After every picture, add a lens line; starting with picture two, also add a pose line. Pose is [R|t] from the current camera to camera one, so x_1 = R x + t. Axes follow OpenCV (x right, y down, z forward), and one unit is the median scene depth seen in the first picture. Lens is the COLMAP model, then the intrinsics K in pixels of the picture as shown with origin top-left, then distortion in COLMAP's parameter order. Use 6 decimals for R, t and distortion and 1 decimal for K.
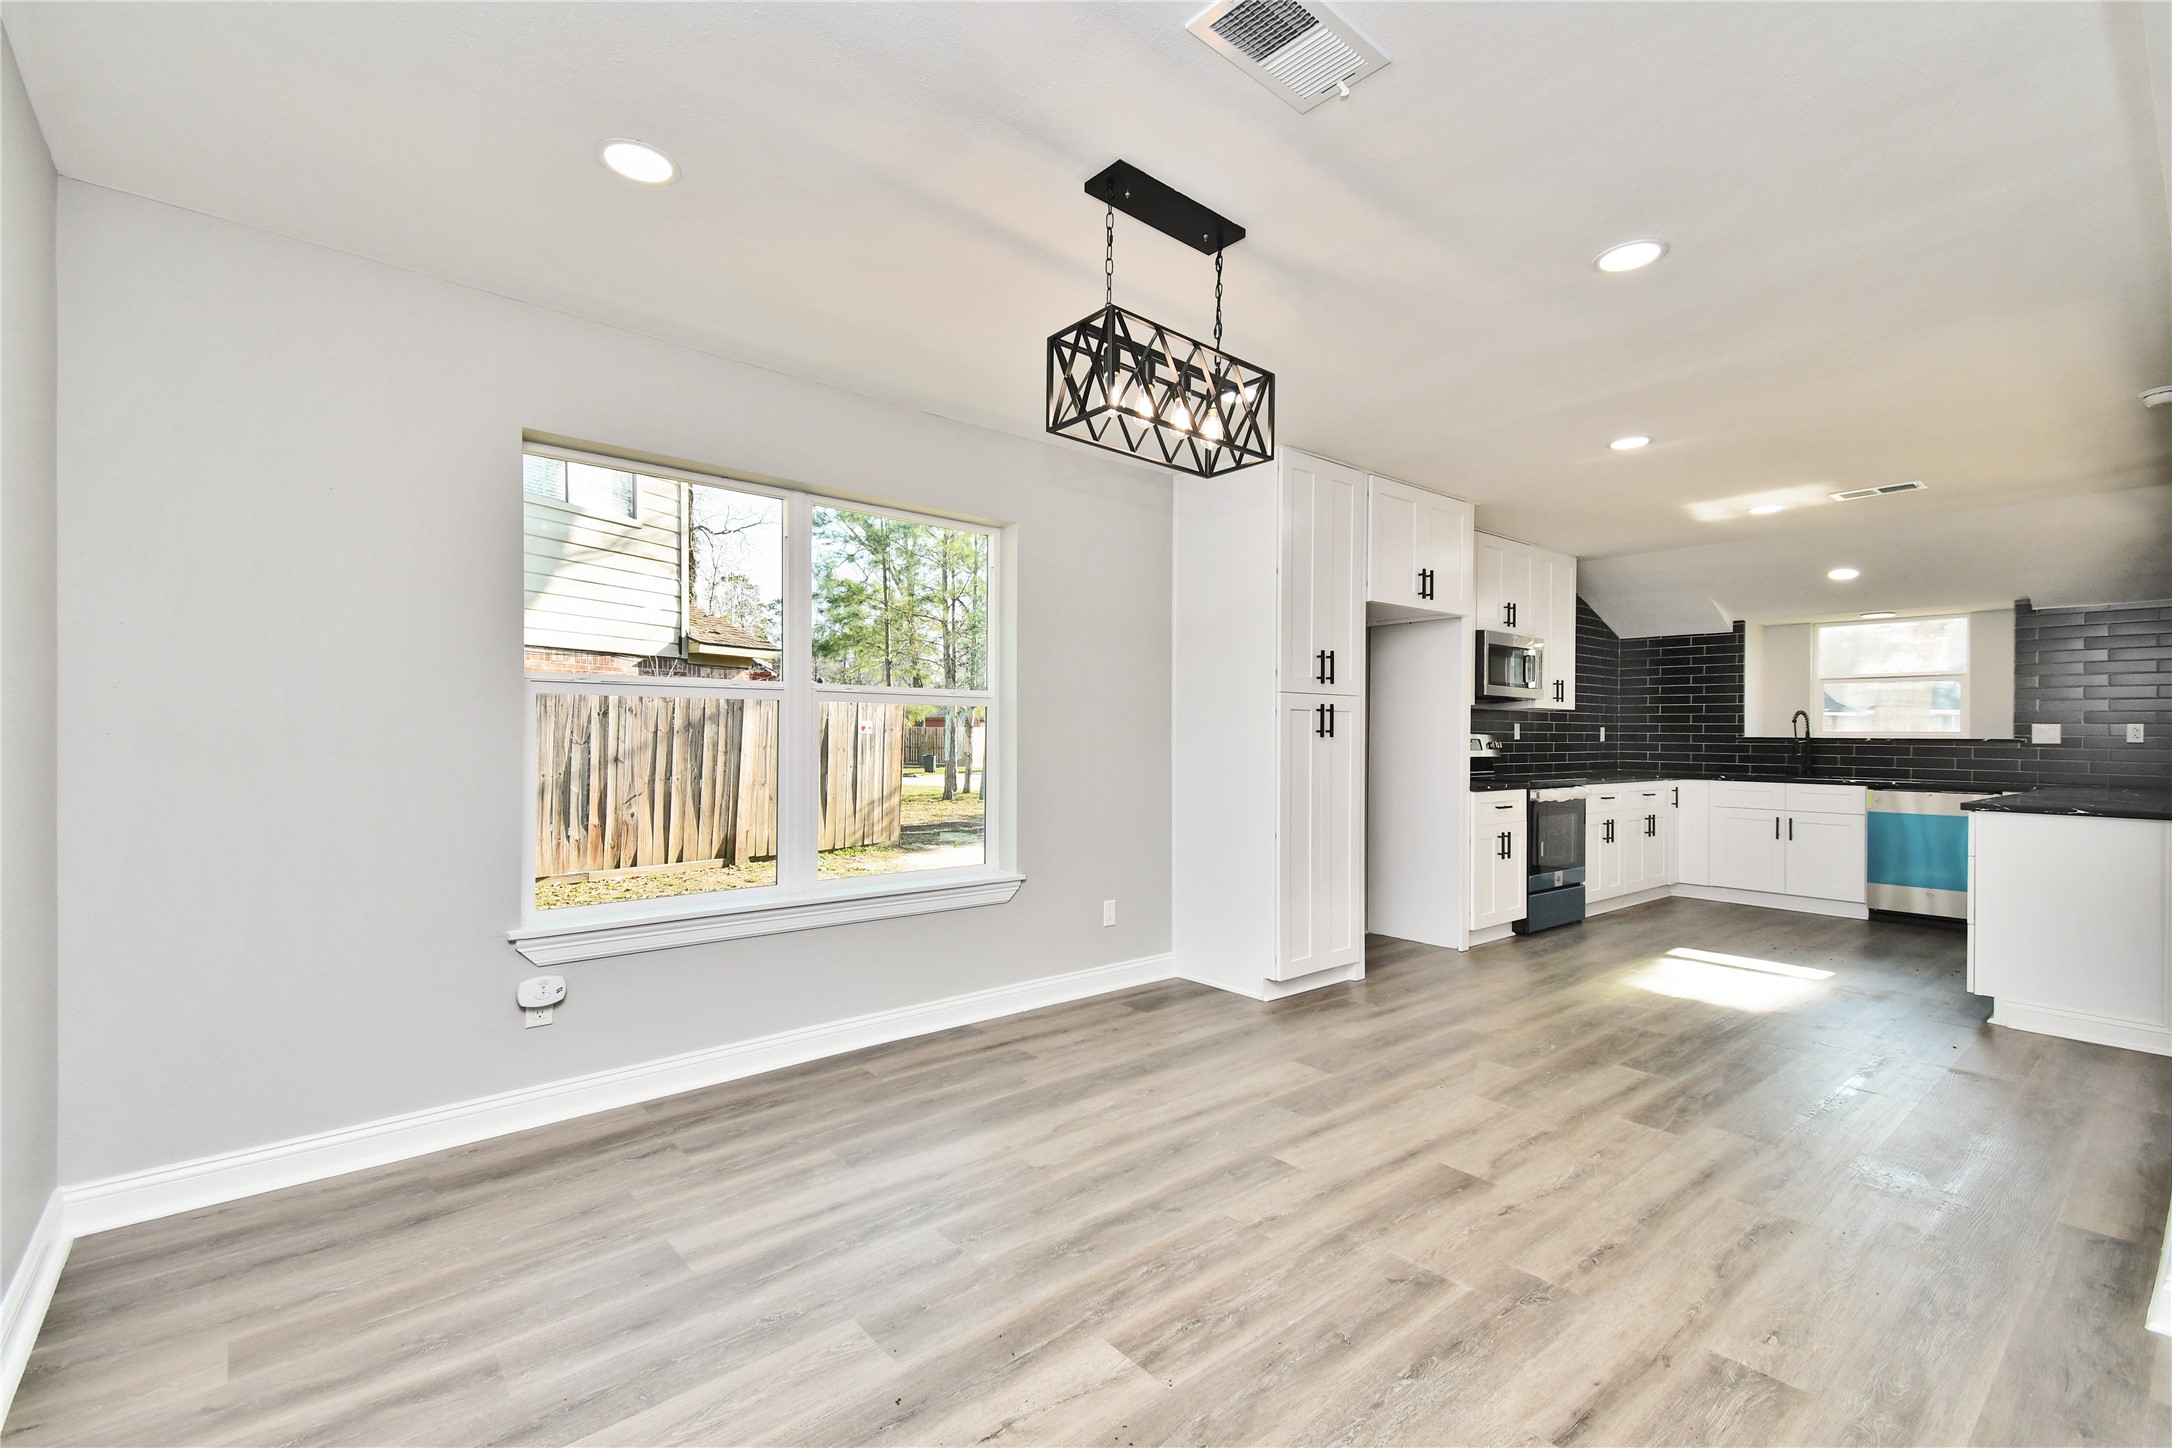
lens RADIAL K [[943.8, 0, 1075.7], [0, 943.8, 743.2], [0, 0, 1]] dist [0.058844, -0.028716]
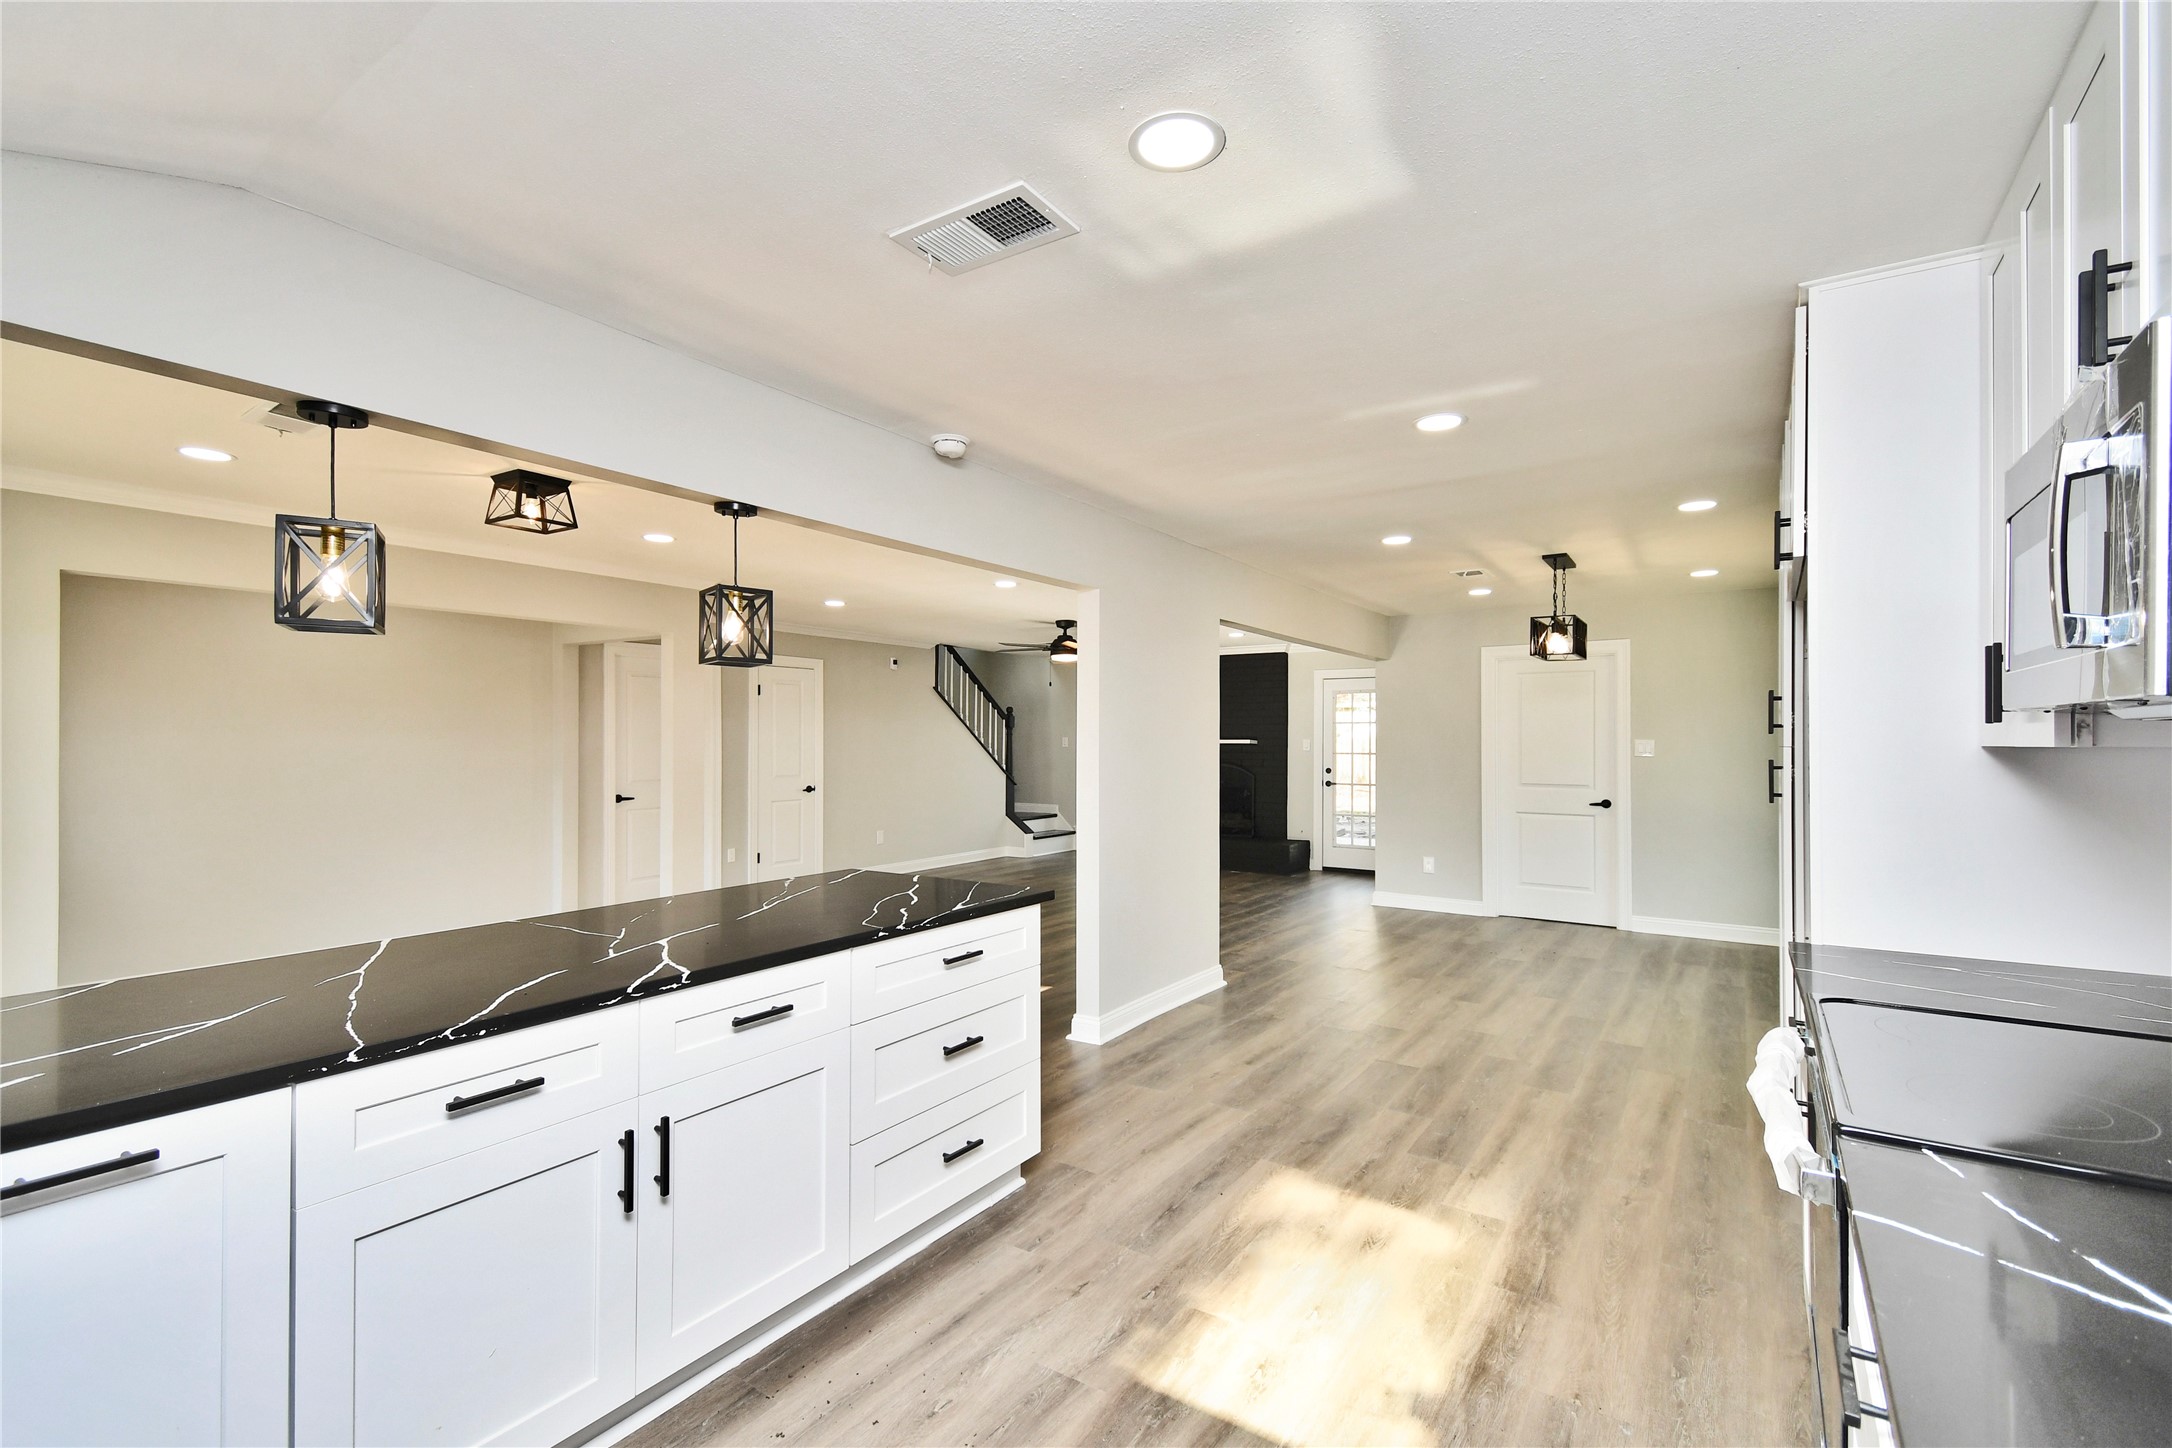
lens RADIAL K [[960.5, 0, 1079.4], [0, 960.5, 738.3], [0, 0, 1]] dist [0.061094, -0.030002]
pose [[-0.961641, -0.012753, -0.274014, 0.711269], [-0.014221, 0.999893, 0.003373, -0.037920], [0.273942, 0.007141, -0.961720, 1.112044]]
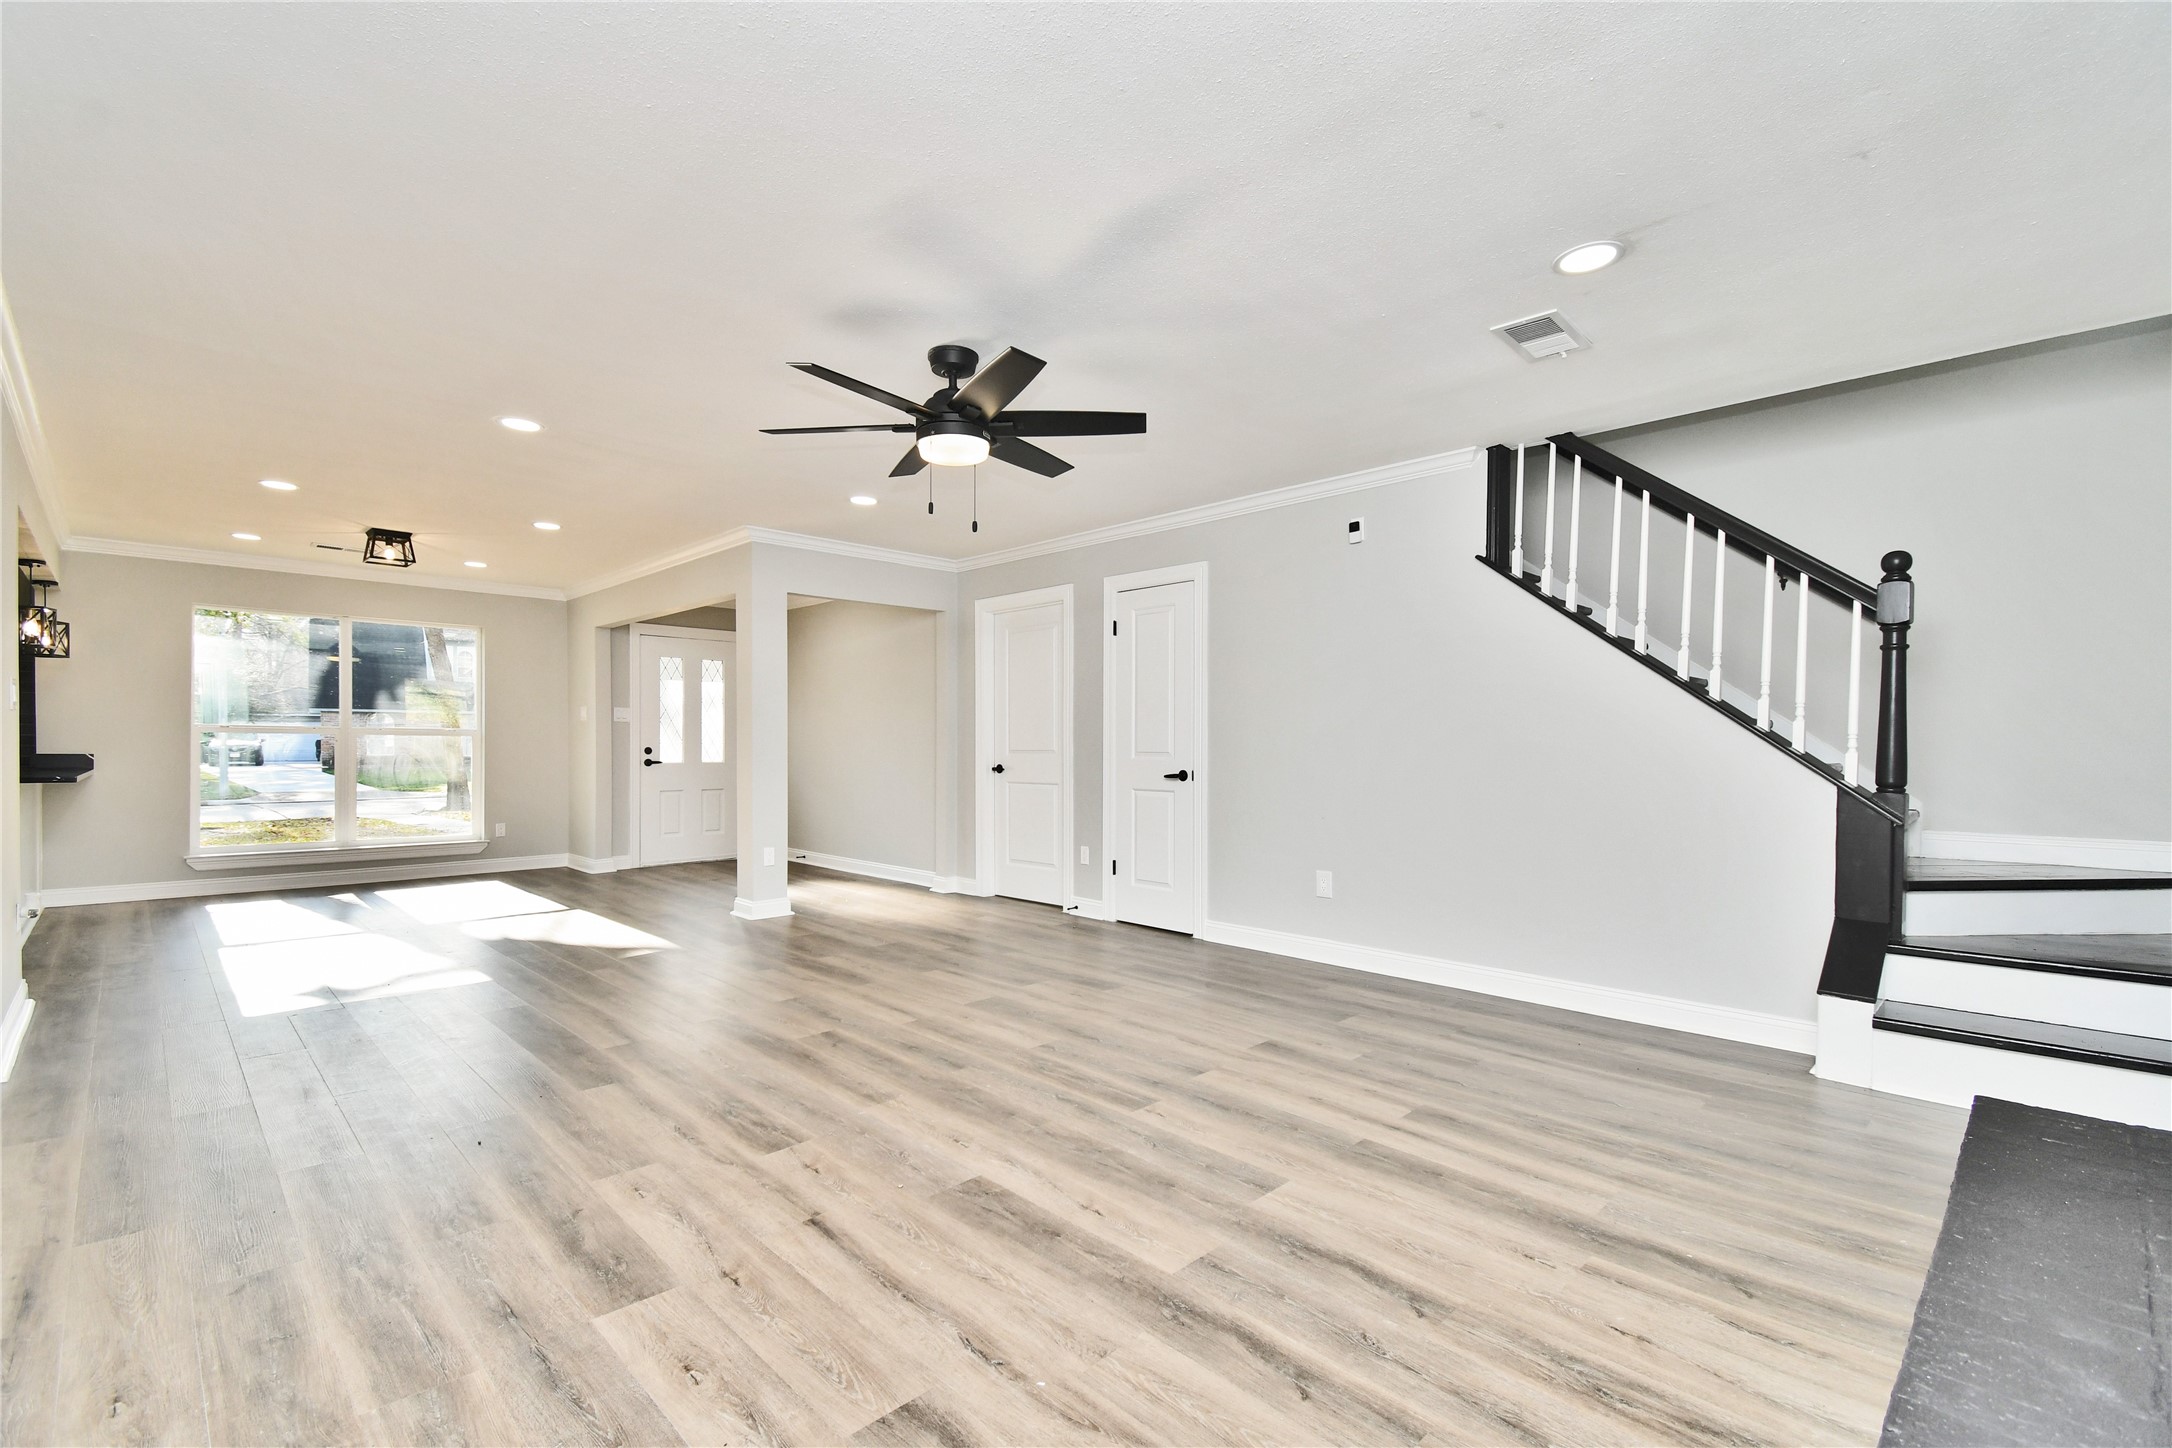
lens RADIAL K [[958.5, 0, 1075.2], [0, 958.5, 746.3], [0, 0, 1]] dist [0.044827, -0.024416]
pose [[-0.076420, -0.011631, 0.997008, -0.176117], [0.002459, 0.999927, 0.011853, 0.009642], [-0.997073, 0.003358, -0.076386, -0.221377]]
